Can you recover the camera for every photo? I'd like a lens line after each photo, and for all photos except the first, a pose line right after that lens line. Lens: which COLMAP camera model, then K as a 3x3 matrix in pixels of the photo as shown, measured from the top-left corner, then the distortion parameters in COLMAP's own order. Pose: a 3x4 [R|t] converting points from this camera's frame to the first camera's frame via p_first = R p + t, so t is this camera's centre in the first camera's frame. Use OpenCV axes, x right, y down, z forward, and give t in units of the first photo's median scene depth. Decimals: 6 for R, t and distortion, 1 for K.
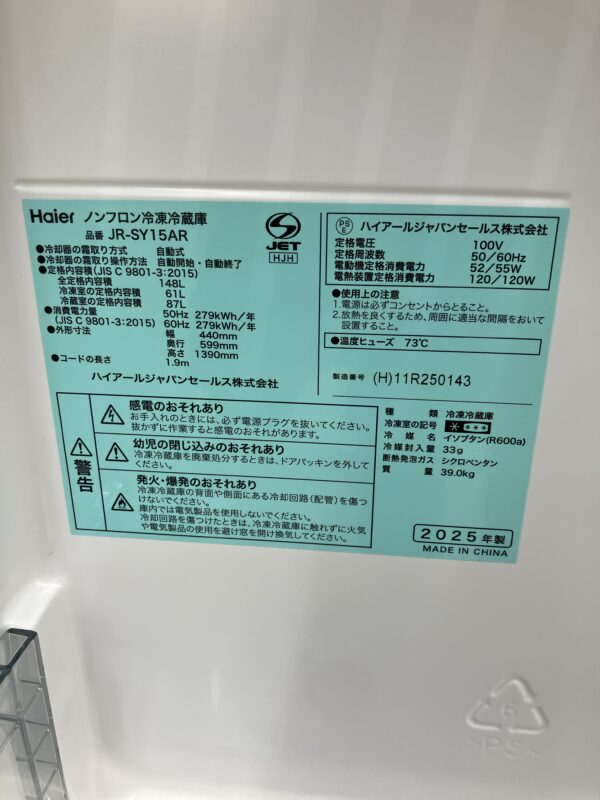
lens RADIAL K [[655.3, 0, 299.4], [0, 655.3, 398.5], [0, 0, 1]] dist [0.030895, -0.026493]
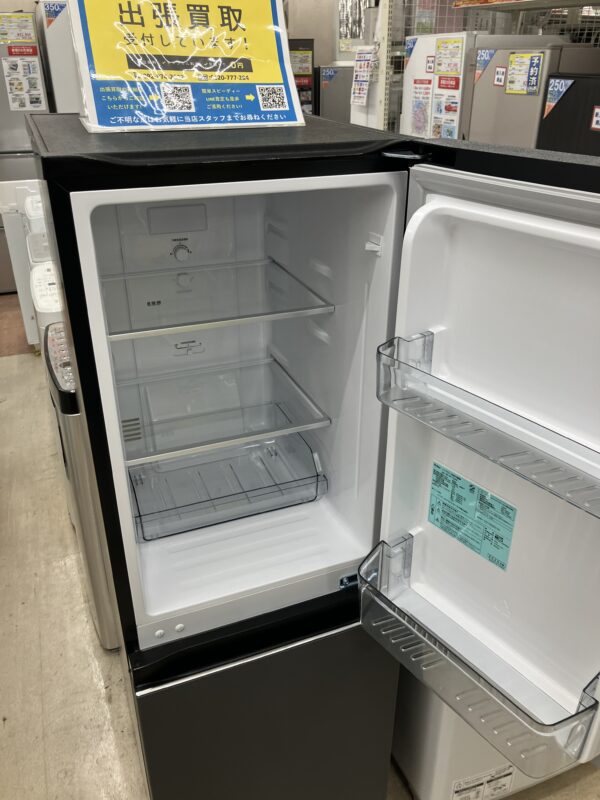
lens RADIAL K [[655.3, 0, 304.4], [0, 655.3, 400.5], [0, 0, 1]] dist [0.030895, -0.026493]
pose [[0.698448, 0.321306, -0.639479, 1.979671], [-0.258703, 0.946480, 0.193000, -1.446006], [0.667265, 0.030635, 0.744190, -3.476837]]
